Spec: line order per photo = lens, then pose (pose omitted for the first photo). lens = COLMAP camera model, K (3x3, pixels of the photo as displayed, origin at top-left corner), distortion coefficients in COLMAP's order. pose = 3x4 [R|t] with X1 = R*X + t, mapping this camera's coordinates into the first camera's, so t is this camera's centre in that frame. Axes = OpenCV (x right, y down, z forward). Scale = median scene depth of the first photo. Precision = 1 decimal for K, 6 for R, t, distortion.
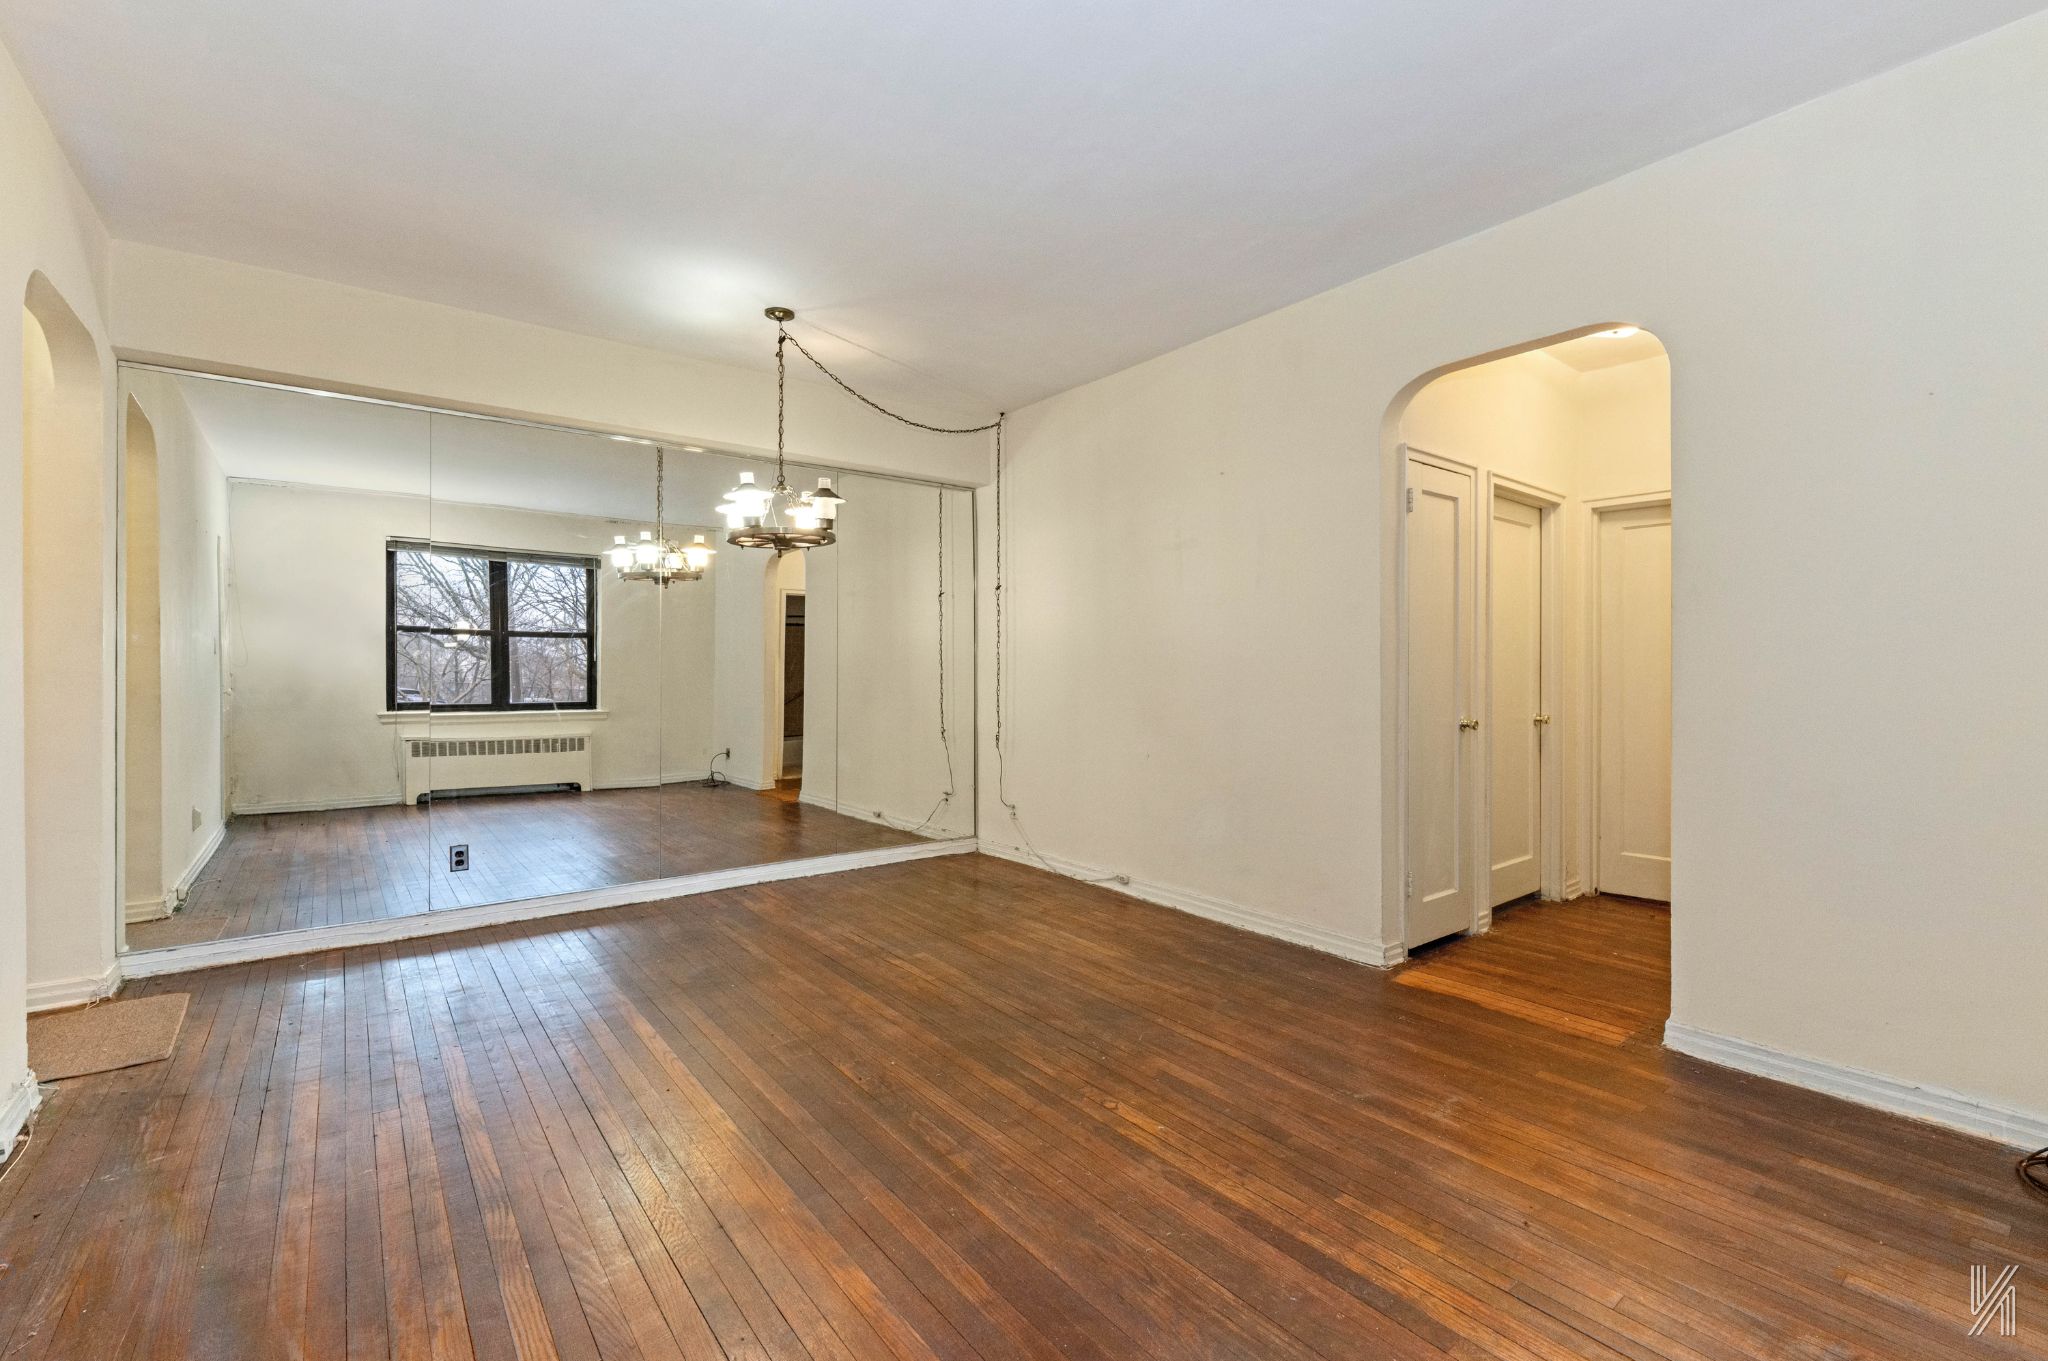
lens RADIAL K [[899.3, 0, 1037.1], [0, 899.3, 677.7], [0, 0, 1]] dist [-0.001493, -0.000770]
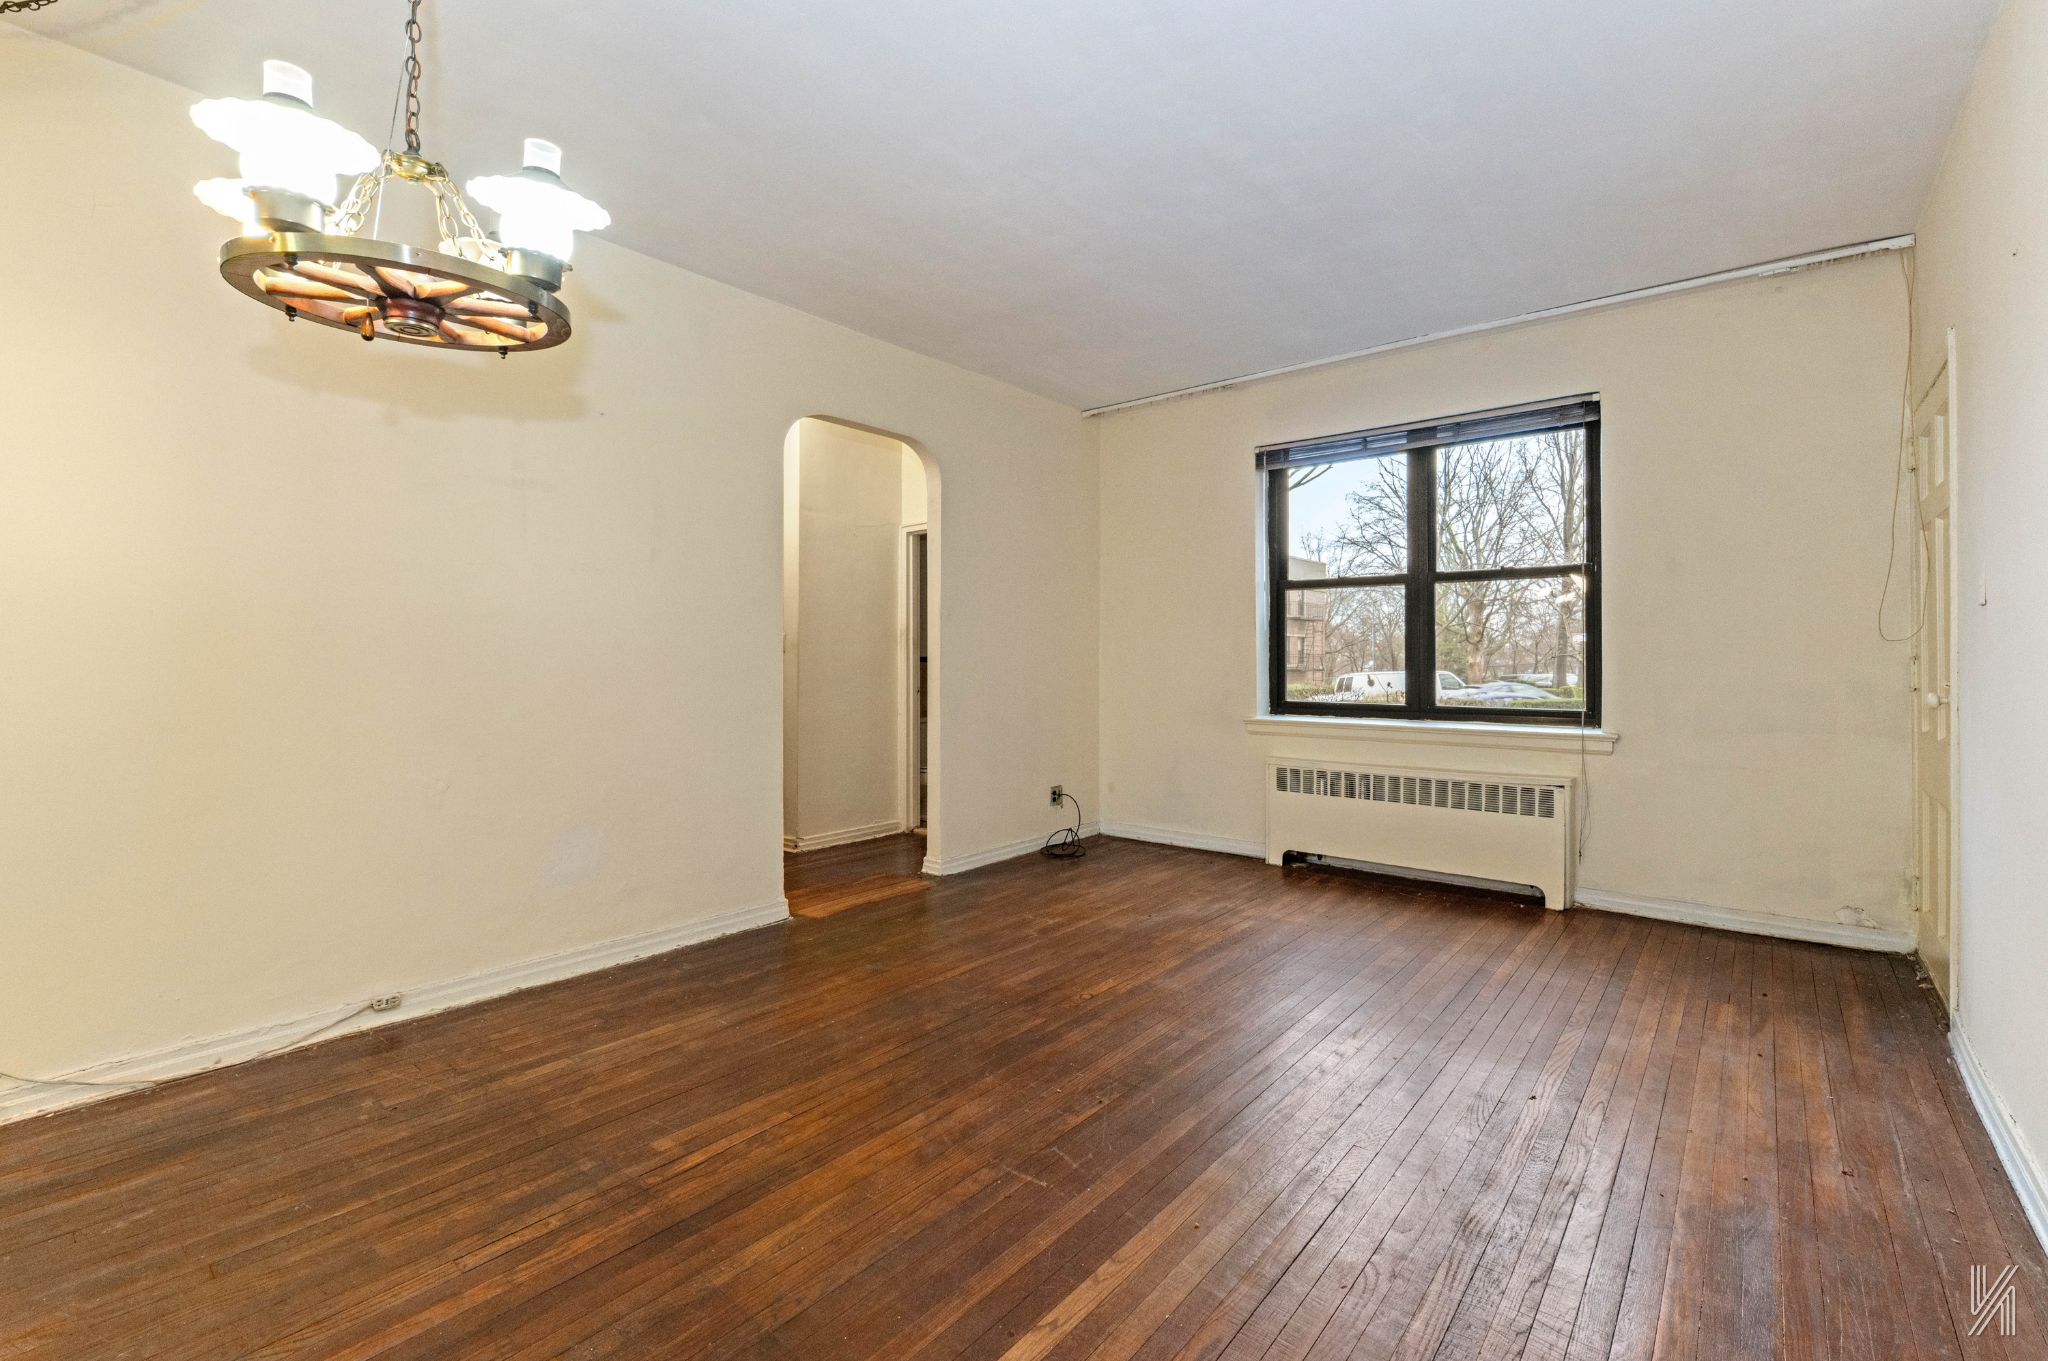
lens RADIAL K [[899.3, 0, 1037.1], [0, 899.3, 677.7], [0, 0, 1]] dist [-0.001493, -0.000770]
pose [[-0.233784, -0.024117, 0.971989, -0.871275], [0.006037, 0.999637, 0.026255, -0.015708], [-0.972270, 0.012006, -0.233553, 1.031599]]
